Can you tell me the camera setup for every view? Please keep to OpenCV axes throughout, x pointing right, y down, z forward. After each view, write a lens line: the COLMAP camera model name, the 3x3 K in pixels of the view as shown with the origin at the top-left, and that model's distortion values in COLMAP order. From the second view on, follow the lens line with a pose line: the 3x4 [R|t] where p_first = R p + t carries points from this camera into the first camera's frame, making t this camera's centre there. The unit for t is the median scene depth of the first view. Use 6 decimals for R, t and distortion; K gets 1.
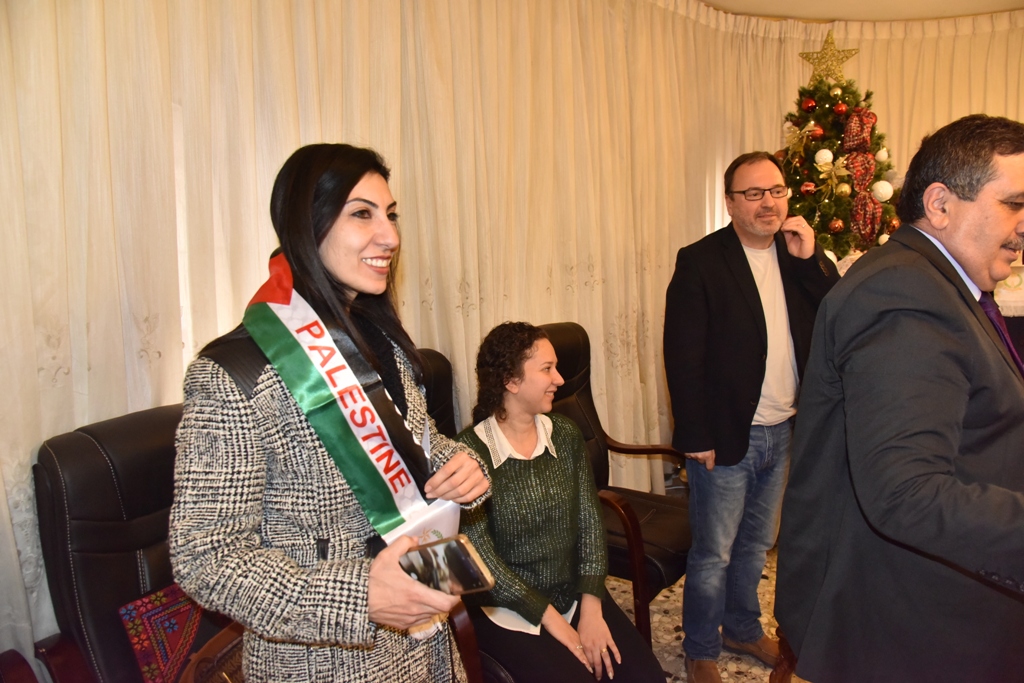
lens RADIAL K [[693.4, 0, 512.0], [0, 693.4, 341.5], [0, 0, 1]] dist [-0.117323, 0.061573]
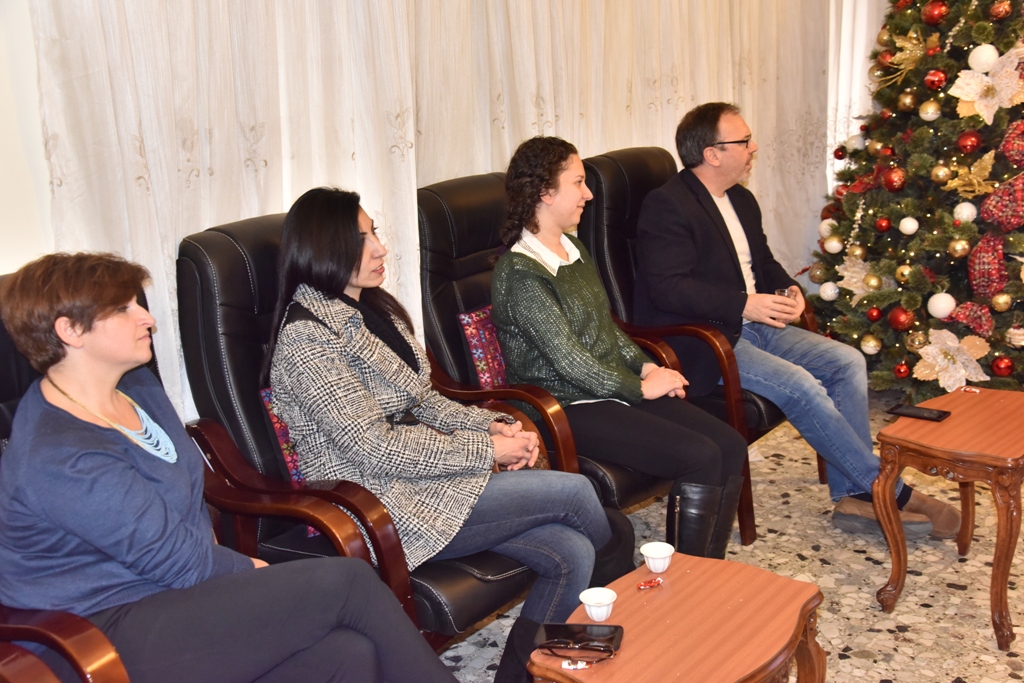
lens RADIAL K [[1108.5, 0, 512.0], [0, 1108.5, 341.5], [0, 0, 1]] dist [0.087625, 0.037807]
pose [[0.999348, -0.024904, -0.026127, -0.065812], [0.027276, 0.995125, 0.094771, 0.083425], [0.023640, -0.095422, 0.995156, -0.429950]]
